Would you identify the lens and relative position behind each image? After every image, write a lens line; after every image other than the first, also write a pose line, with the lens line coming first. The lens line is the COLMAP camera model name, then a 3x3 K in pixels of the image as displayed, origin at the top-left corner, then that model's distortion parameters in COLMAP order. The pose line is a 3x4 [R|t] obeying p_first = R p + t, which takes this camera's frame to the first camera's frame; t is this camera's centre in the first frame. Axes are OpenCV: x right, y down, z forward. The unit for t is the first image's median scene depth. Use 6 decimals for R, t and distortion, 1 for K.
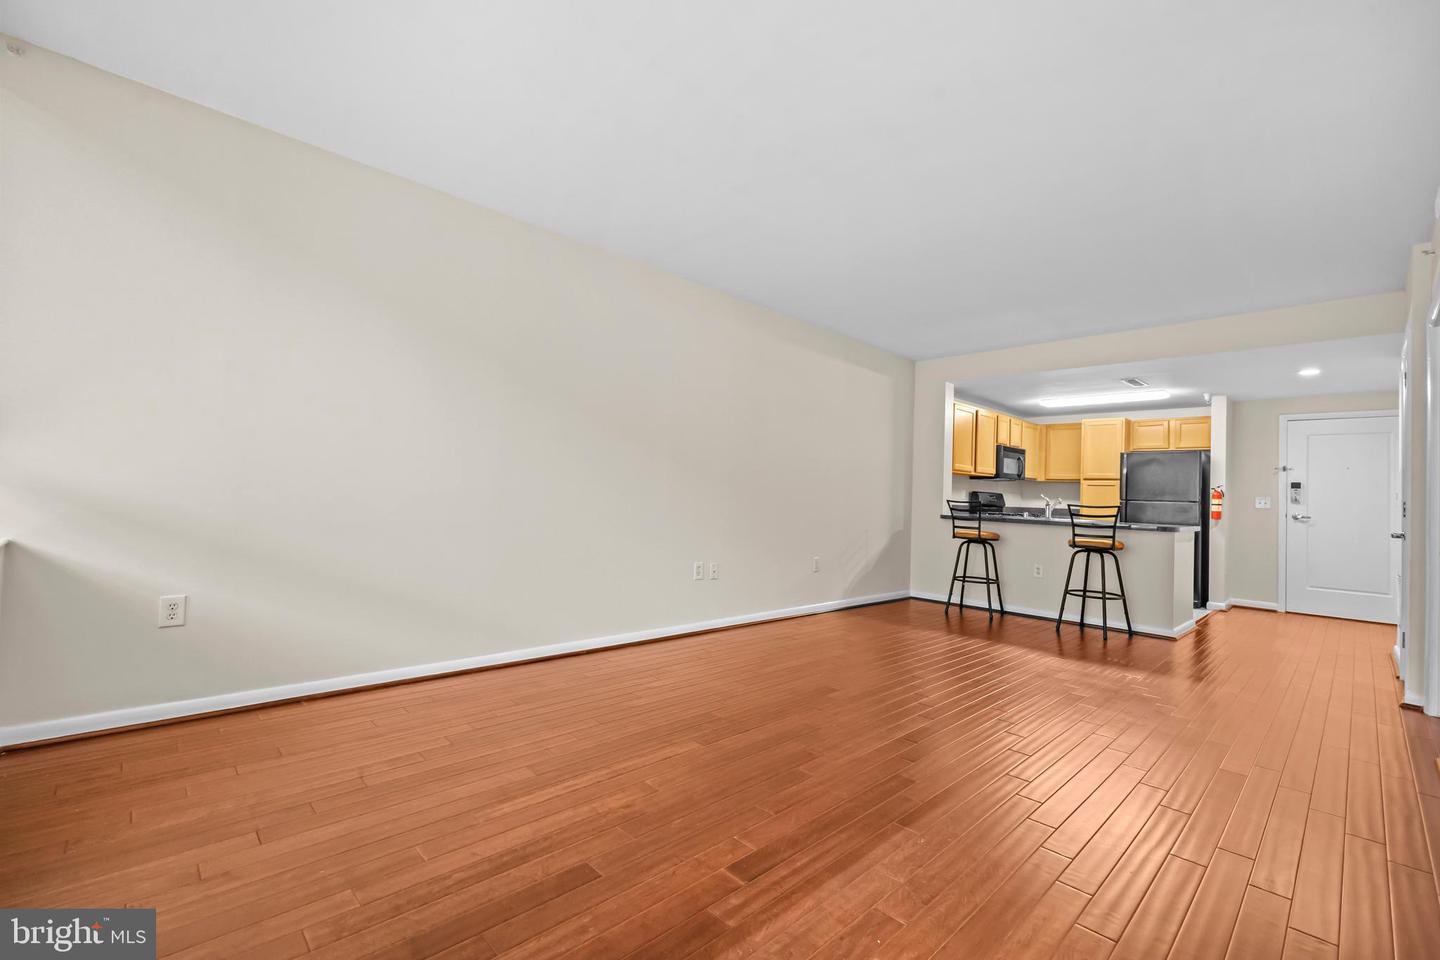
lens RADIAL K [[612.0, 0, 720.4], [0, 612.0, 475.5], [0, 0, 1]] dist [-0.000660, -0.000593]
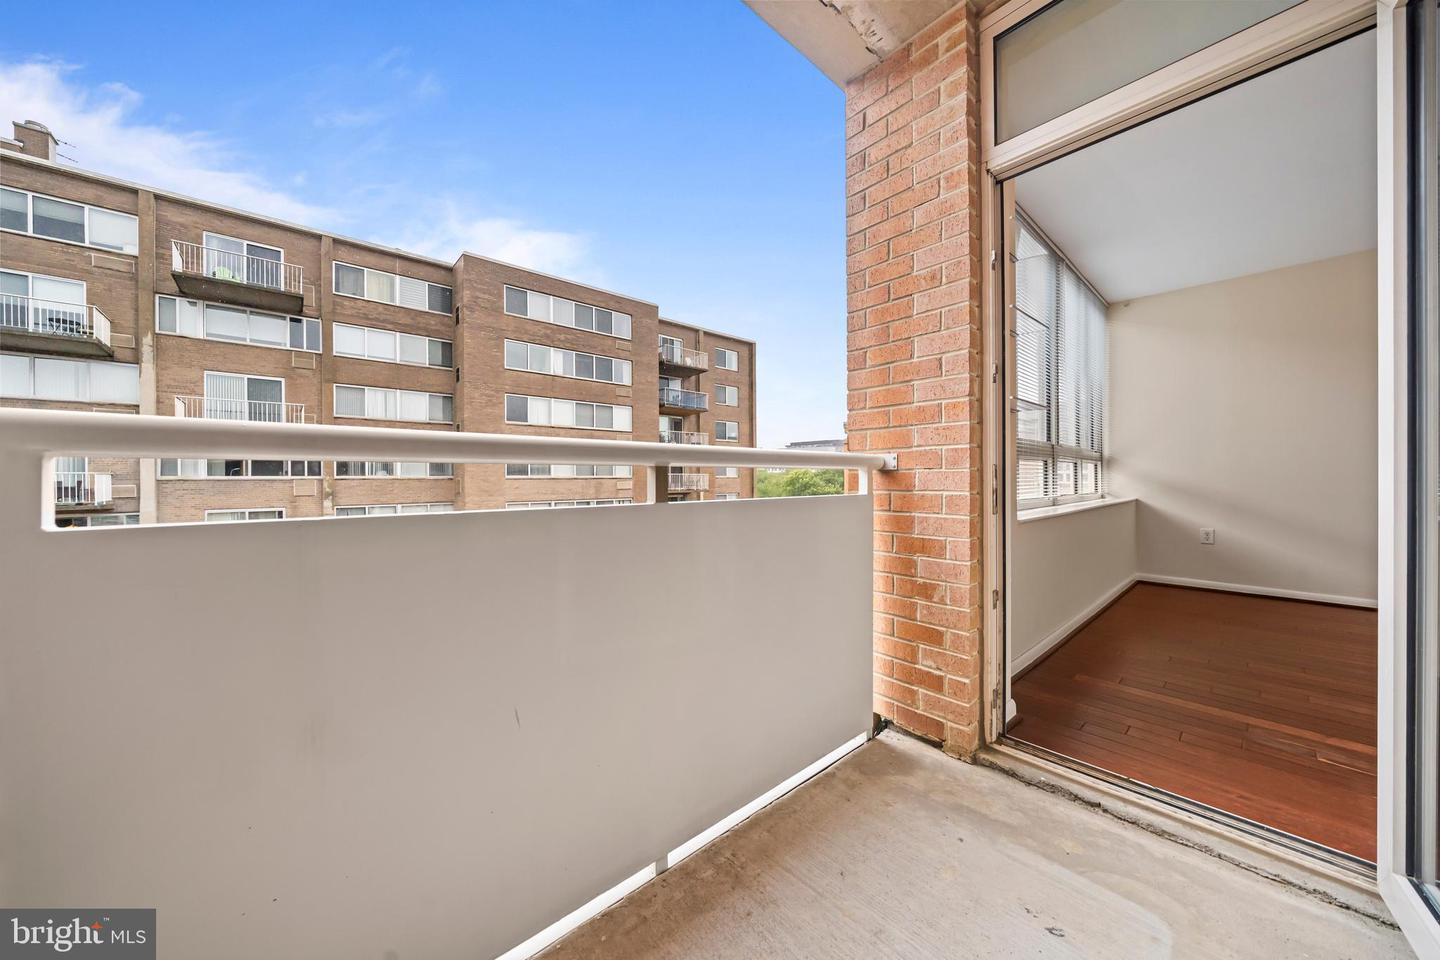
lens RADIAL K [[488.4, 0, 720.0], [0, 488.4, 480.0], [0, 0, 1]] dist [-0.005197, -0.000060]
pose [[-0.039862, -0.031640, -0.998704, 0.305805], [0.029652, 0.999021, -0.032834, 0.016791], [0.998765, -0.030922, -0.038885, -0.211348]]
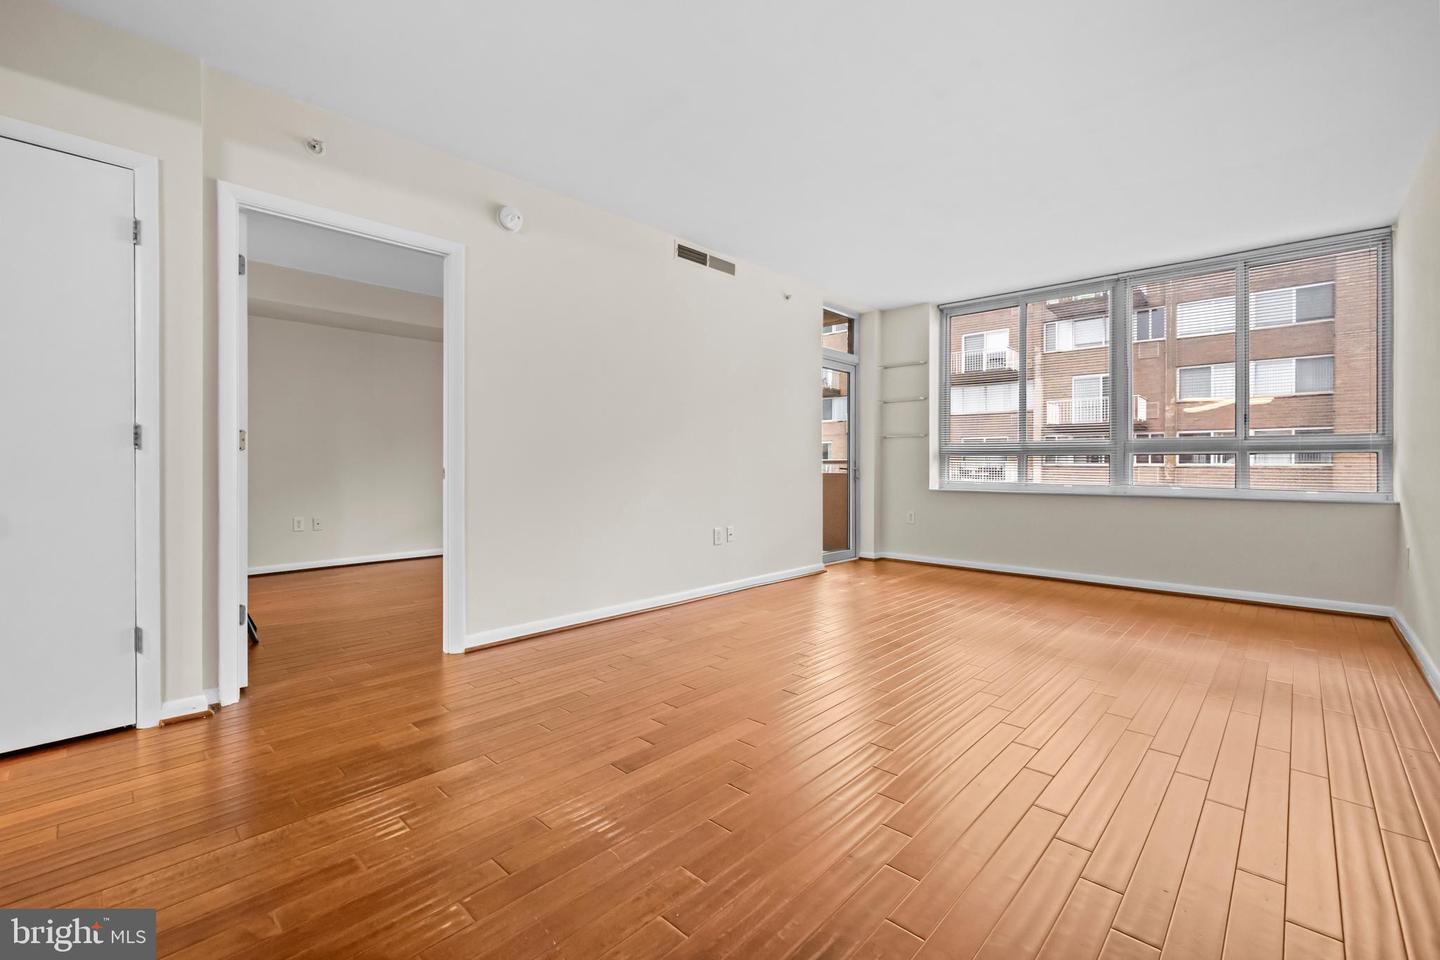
lens RADIAL K [[612.0, 0, 720.4], [0, 612.0, 475.5], [0, 0, 1]] dist [-0.000660, -0.000593]
pose [[-0.998011, -0.038810, -0.049686, 0.293495], [-0.038265, 0.999197, -0.011870, 0.043665], [0.050107, -0.009945, -0.998694, 0.885920]]
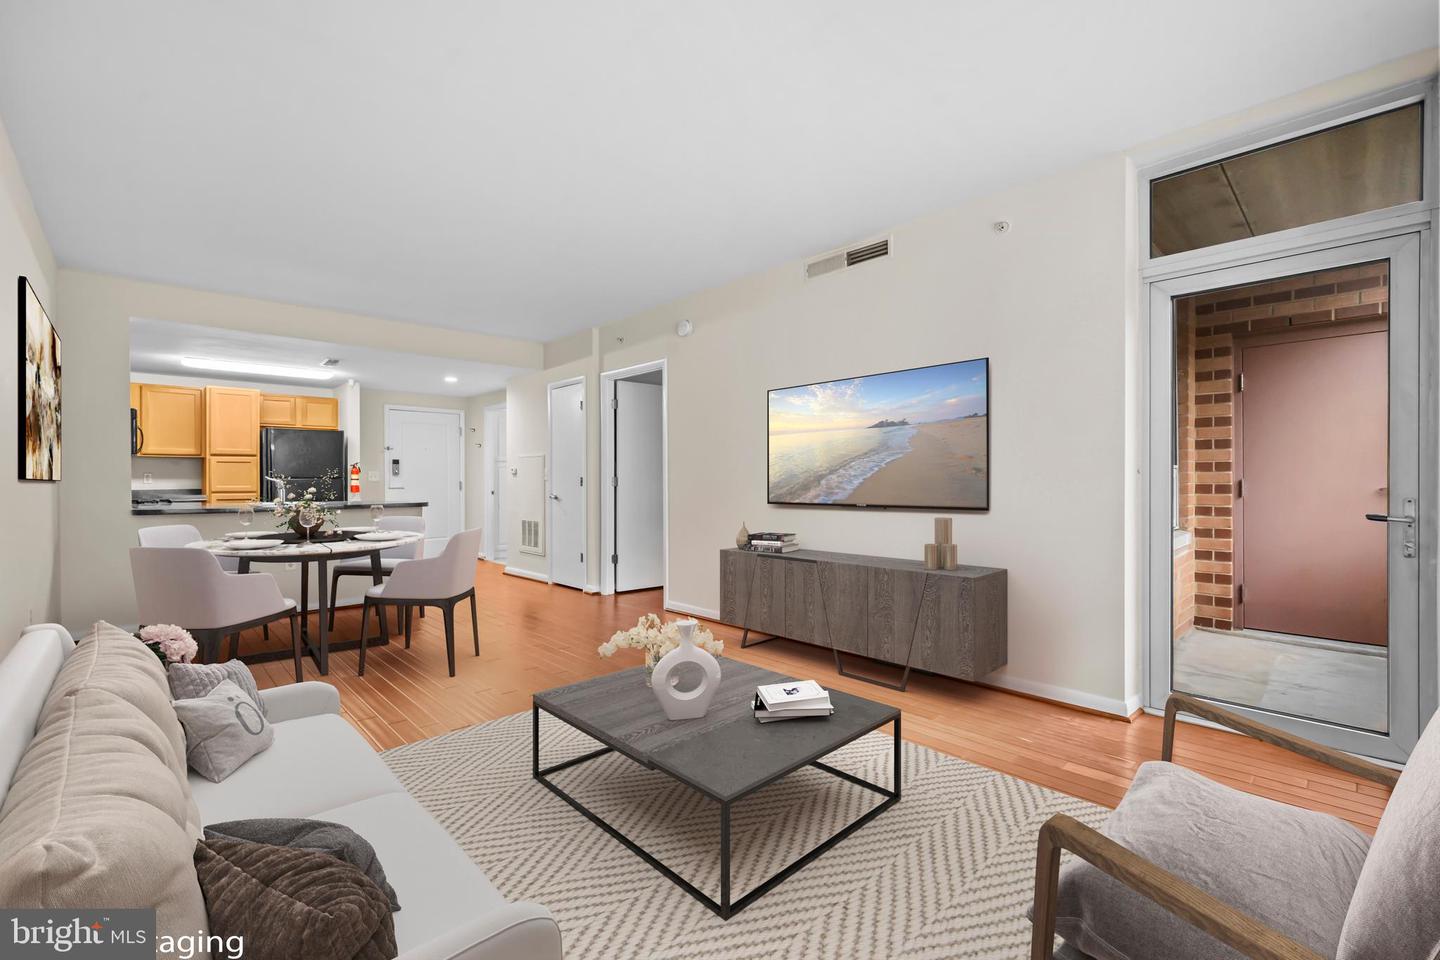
lens RADIAL K [[612.0, 0, 720.4], [0, 612.0, 475.5], [0, 0, 1]] dist [-0.000660, -0.000593]
pose [[0.010931, -0.032469, 0.999413, -0.309762], [-0.025965, 0.999126, 0.032743, -0.014192], [-0.999603, -0.026308, 0.010078, 0.313747]]
